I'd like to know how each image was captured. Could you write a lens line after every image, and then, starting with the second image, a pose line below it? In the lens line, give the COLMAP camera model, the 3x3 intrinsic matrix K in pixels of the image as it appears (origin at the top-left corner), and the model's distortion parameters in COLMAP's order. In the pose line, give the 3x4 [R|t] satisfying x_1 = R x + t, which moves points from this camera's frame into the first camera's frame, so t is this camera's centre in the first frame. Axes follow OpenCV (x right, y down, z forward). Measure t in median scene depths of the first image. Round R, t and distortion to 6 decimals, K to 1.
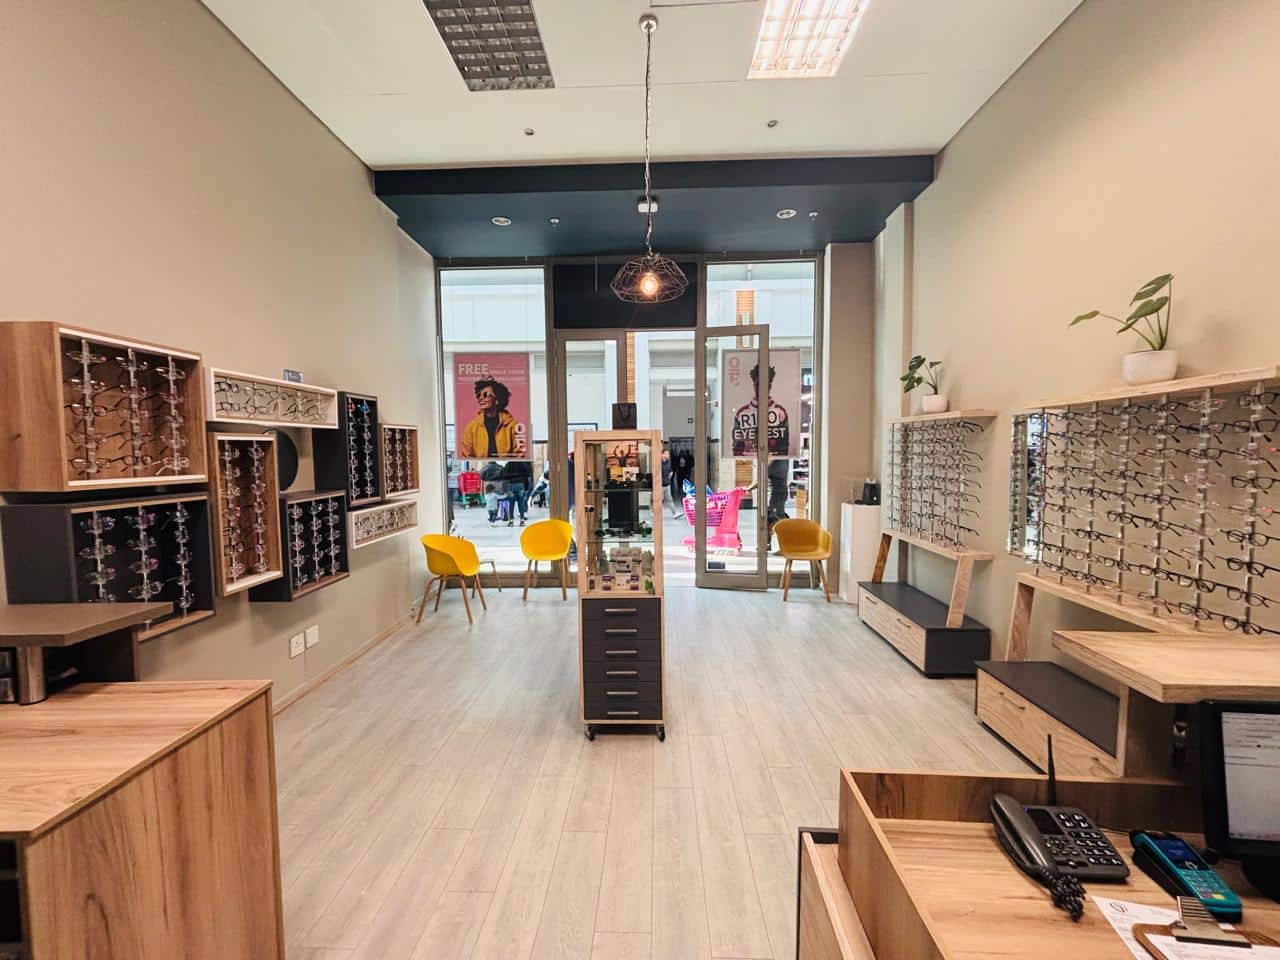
lens RADIAL K [[528.4, 0, 639.8], [0, 528.4, 480.9], [0, 0, 1]] dist [0.013550, 0.000086]
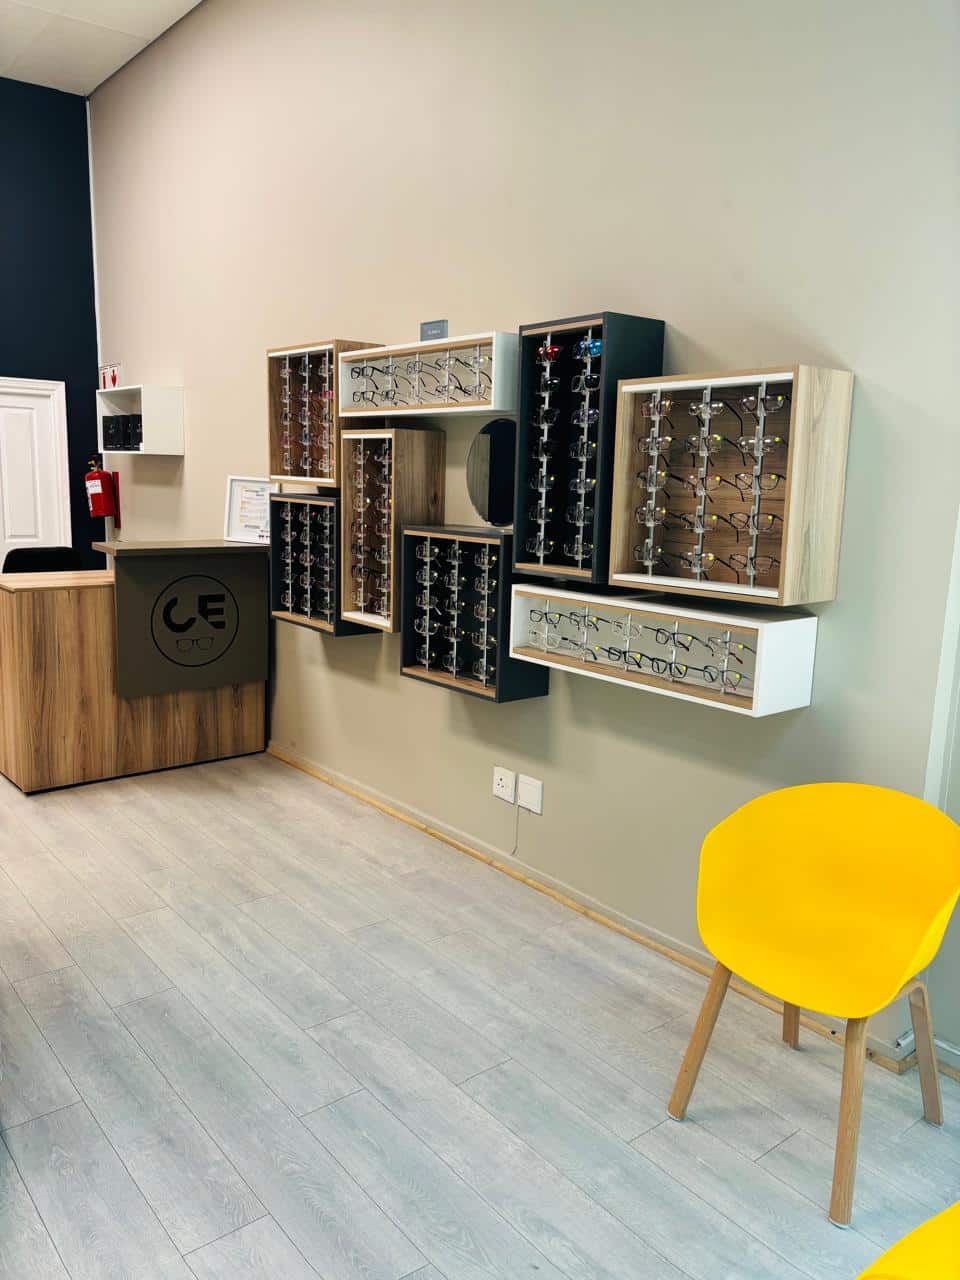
lens RADIAL K [[972.3, 0, 472.8], [0, 972.3, 636.5], [0, 0, 1]] dist [0.037192, 0.011527]
pose [[-0.762727, 0.096316, -0.639509, 0.072498], [-0.060906, 0.973755, 0.219298, -0.098266], [0.643847, 0.206214, -0.736843, 1.872777]]
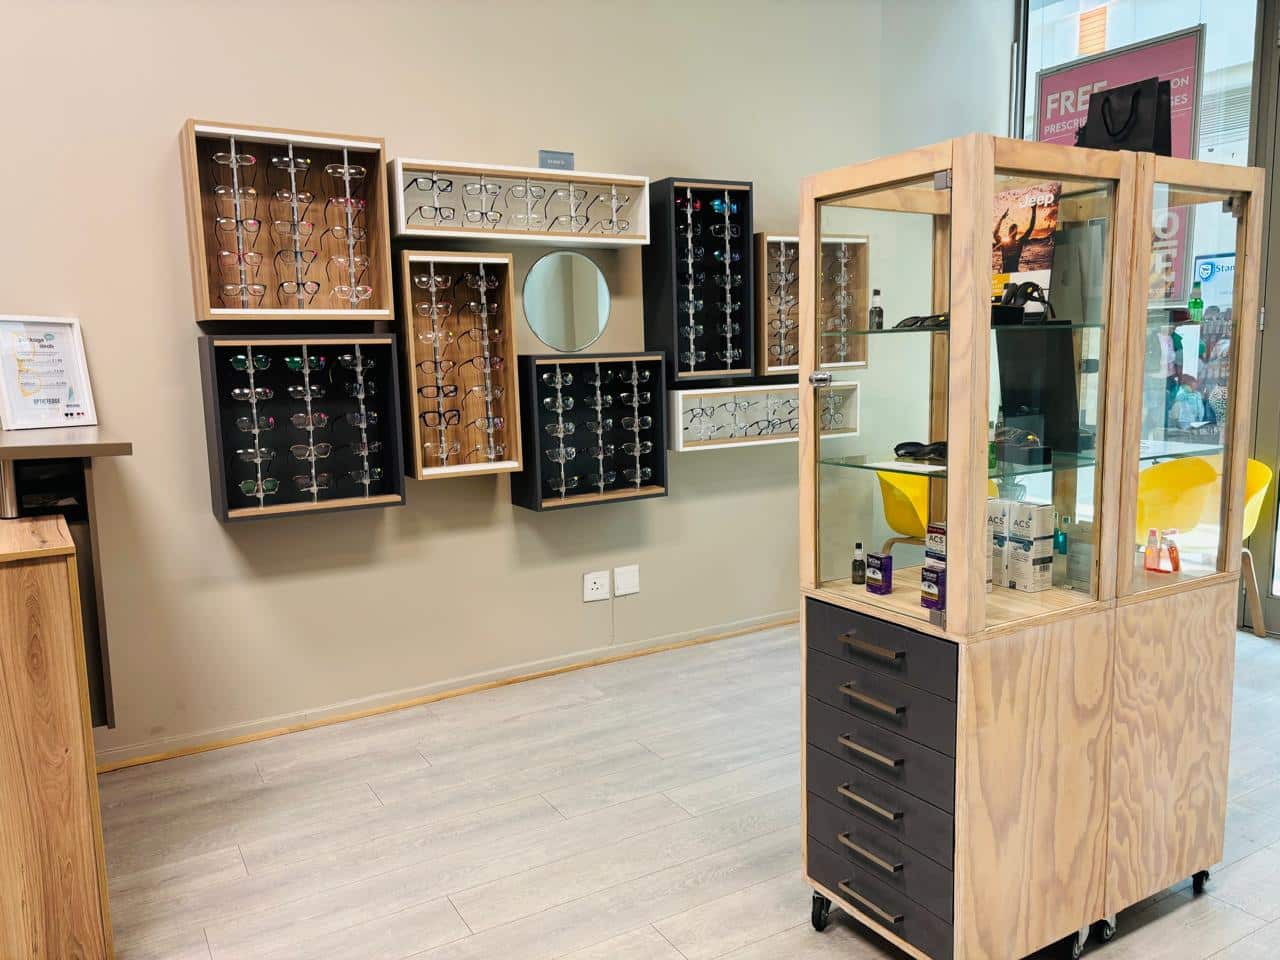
lens RADIAL K [[972.3, 0, 634.3], [0, 972.3, 485.6], [0, 0, 1]] dist [0.037192, 0.011527]
pose [[0.531178, 0.115625, -0.839334, 0.401248], [-0.033038, 0.992717, 0.115847, 0.047744], [0.846616, -0.033805, 0.531130, 0.432412]]
